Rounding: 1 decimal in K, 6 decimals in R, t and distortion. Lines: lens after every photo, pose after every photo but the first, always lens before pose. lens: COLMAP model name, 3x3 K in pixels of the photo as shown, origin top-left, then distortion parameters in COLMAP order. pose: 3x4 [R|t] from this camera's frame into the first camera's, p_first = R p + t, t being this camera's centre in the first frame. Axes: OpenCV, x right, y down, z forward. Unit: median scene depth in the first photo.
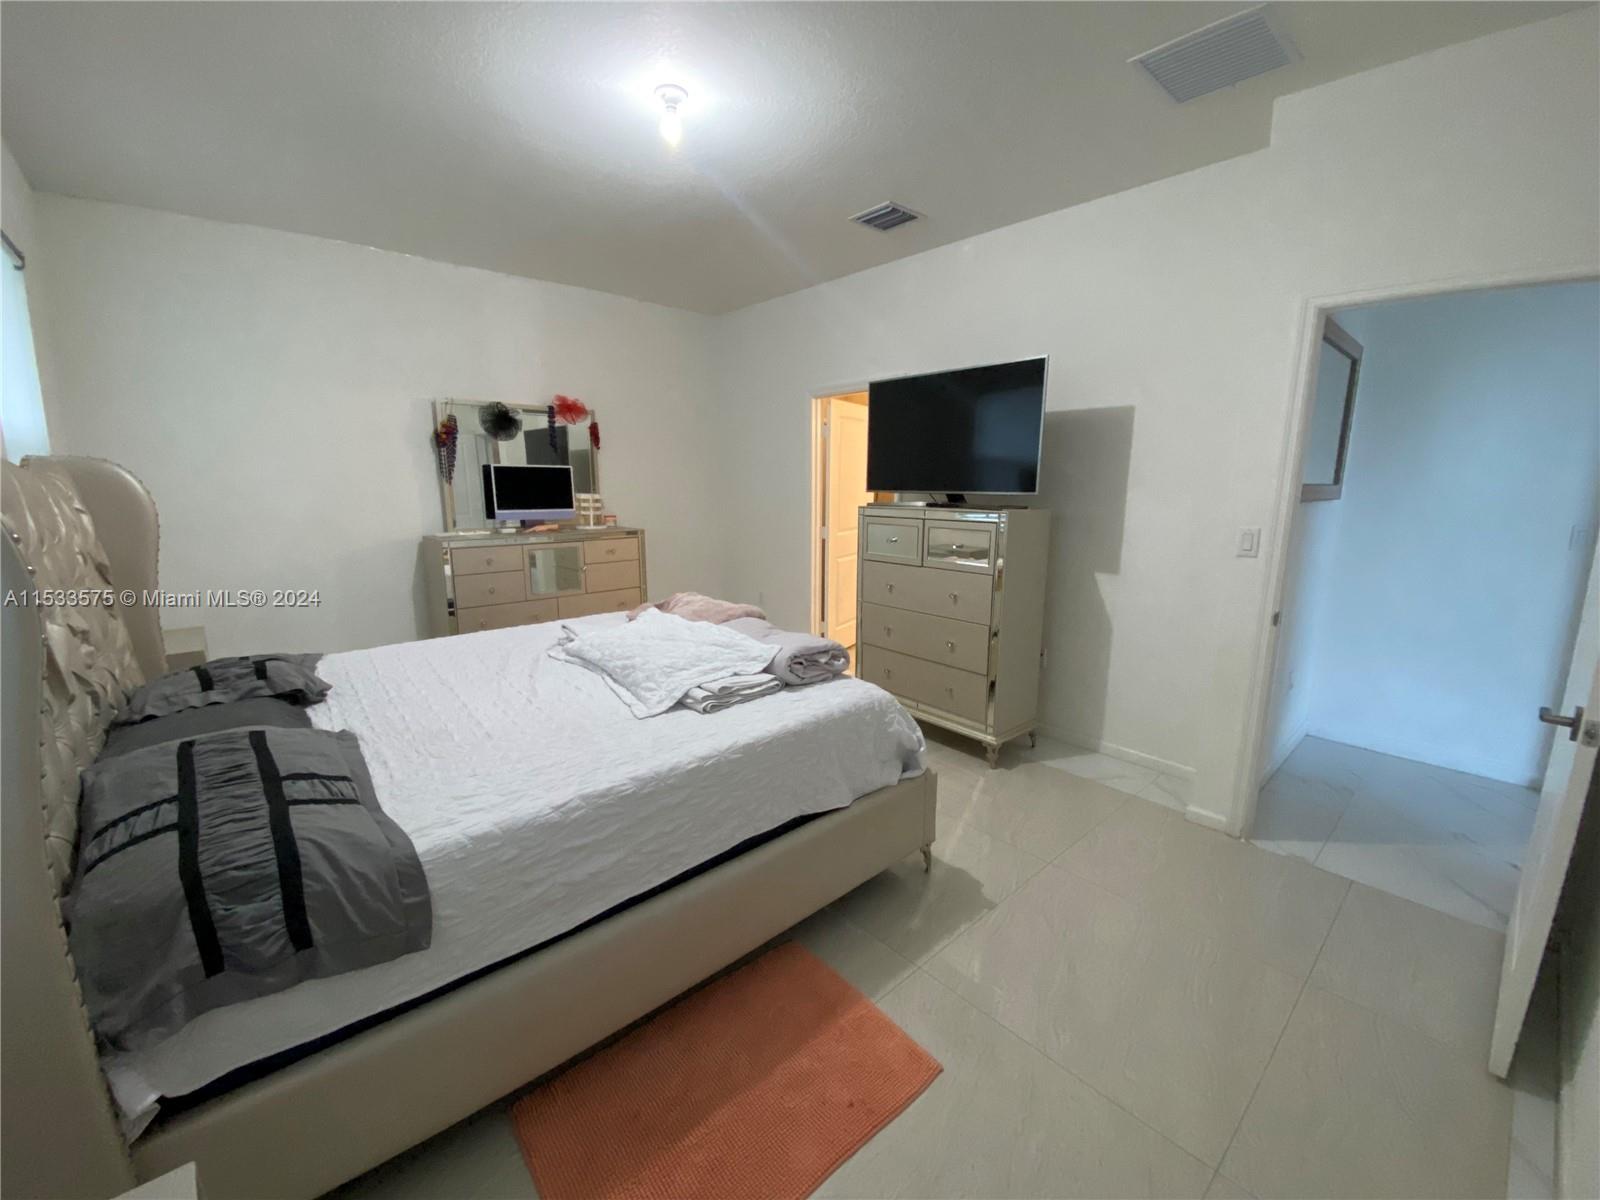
lens RADIAL K [[648.4, 0, 806.7], [0, 648.4, 606.7], [0, 0, 1]] dist [0.010144, -0.014907]
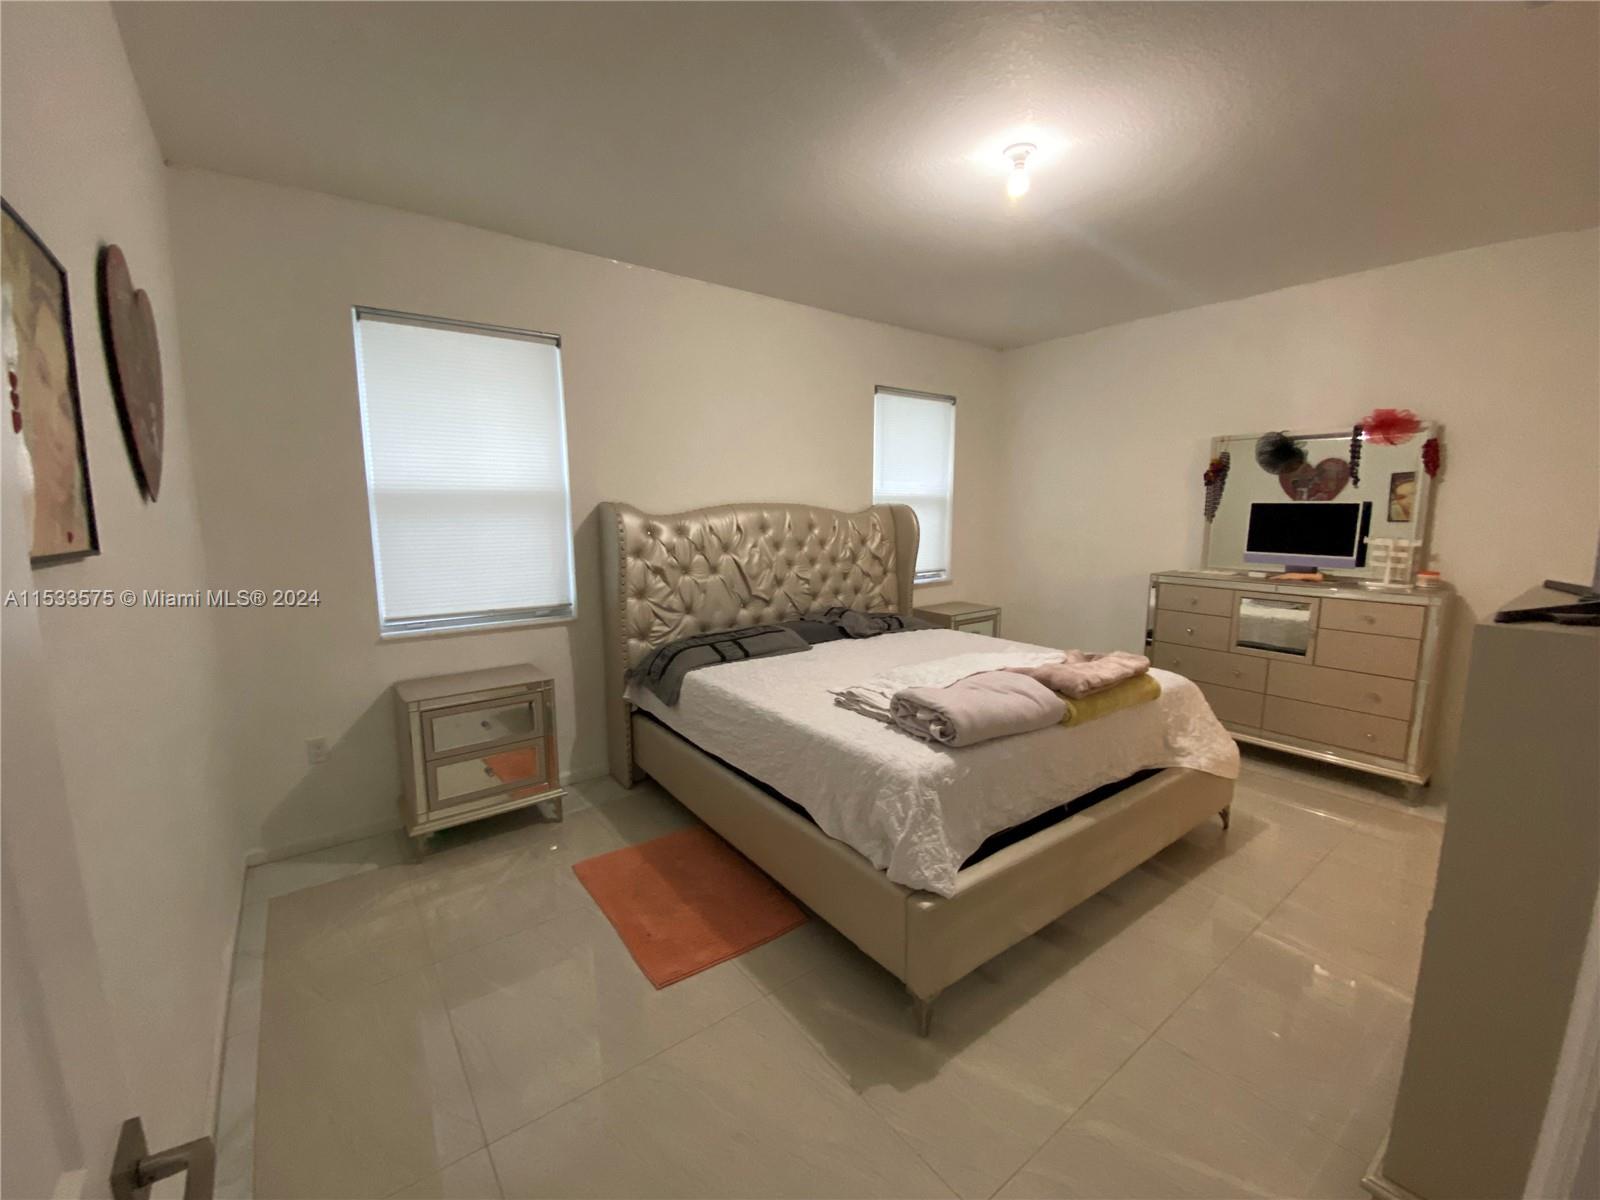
lens RADIAL K [[648.4, 0, 787.1], [0, 648.4, 606.6], [0, 0, 1]] dist [0.010144, -0.014907]
pose [[-0.110475, 0.145798, -0.983127, 0.505029], [-0.191643, 0.967493, 0.165014, -0.099871], [0.975227, 0.206639, -0.078943, 0.459786]]
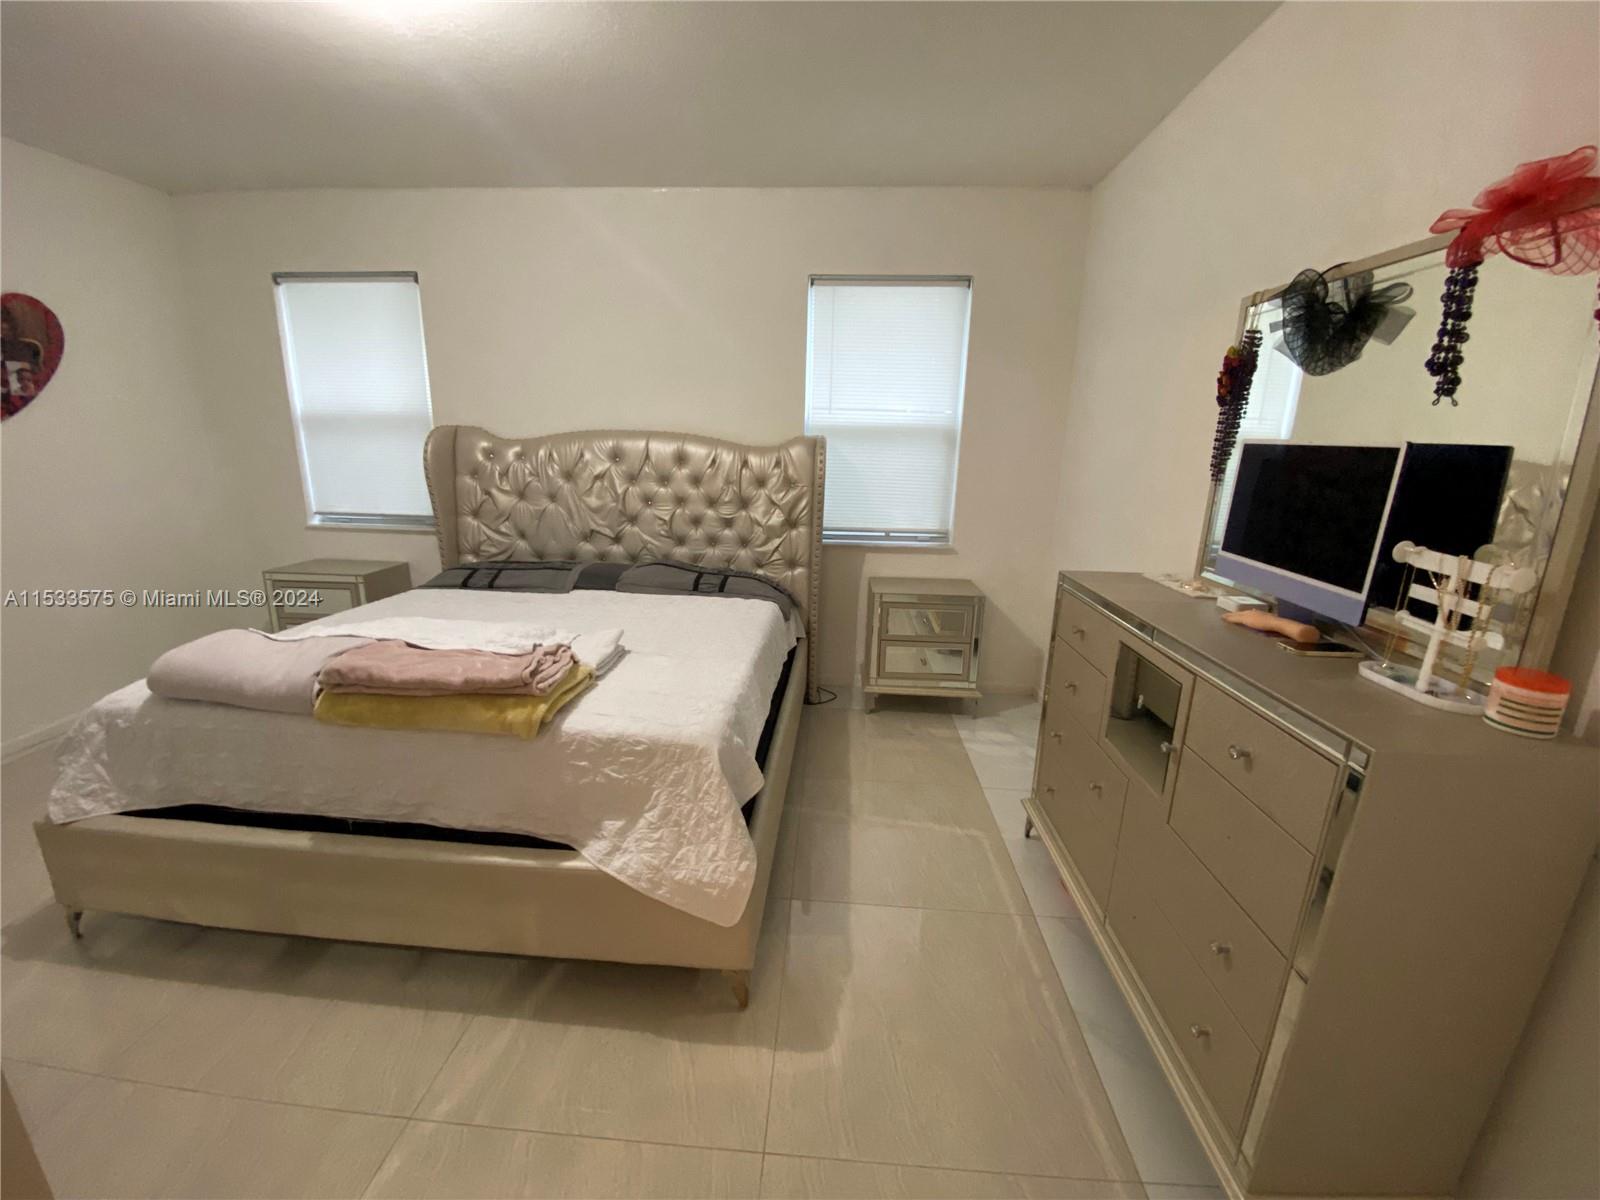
lens RADIAL K [[648.4, 0, 788.4], [0, 648.4, 608.0], [0, 0, 1]] dist [0.010144, -0.014907]
pose [[-0.732407, 0.152405, -0.663591, 0.007544], [-0.156830, 0.910657, 0.382241, -0.231004], [0.662559, 0.384027, -0.643070, 1.102649]]
